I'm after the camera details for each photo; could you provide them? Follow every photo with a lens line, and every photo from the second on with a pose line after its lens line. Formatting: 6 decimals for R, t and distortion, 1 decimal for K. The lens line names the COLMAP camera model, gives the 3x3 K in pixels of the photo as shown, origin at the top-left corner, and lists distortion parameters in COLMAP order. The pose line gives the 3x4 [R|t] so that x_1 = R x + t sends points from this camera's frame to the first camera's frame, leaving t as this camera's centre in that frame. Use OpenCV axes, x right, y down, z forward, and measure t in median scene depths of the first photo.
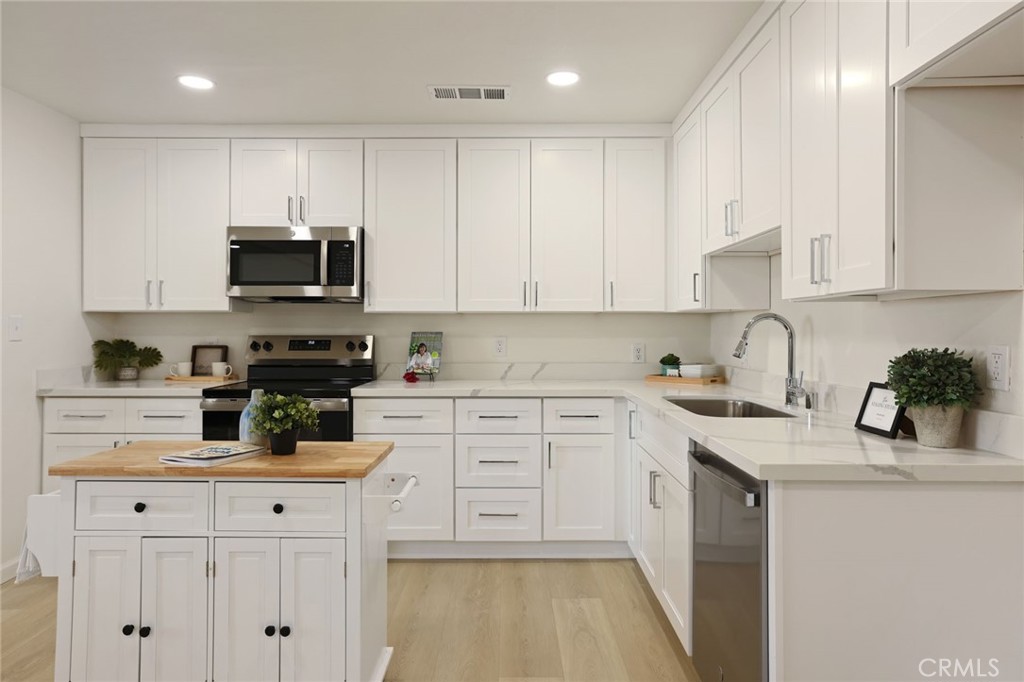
lens RADIAL K [[647.5, 0, 509.3], [0, 647.5, 324.4], [0, 0, 1]] dist [0.001526, 0.007568]
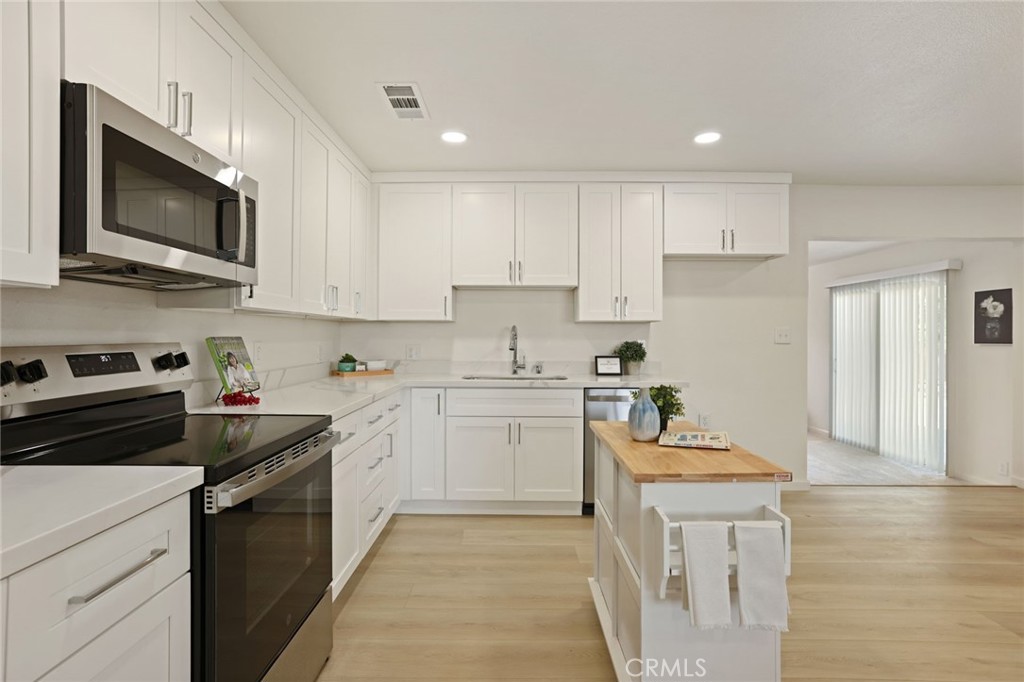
lens RADIAL K [[509.6, 0, 512.4], [0, 509.6, 334.4], [0, 0, 1]] dist [-0.031630, 0.006916]
pose [[0.000823, -0.000250, 1.000000, -0.748827], [-0.010280, 0.999947, 0.000259, 0.005620], [-0.999947, -0.010280, 0.000820, 0.721544]]
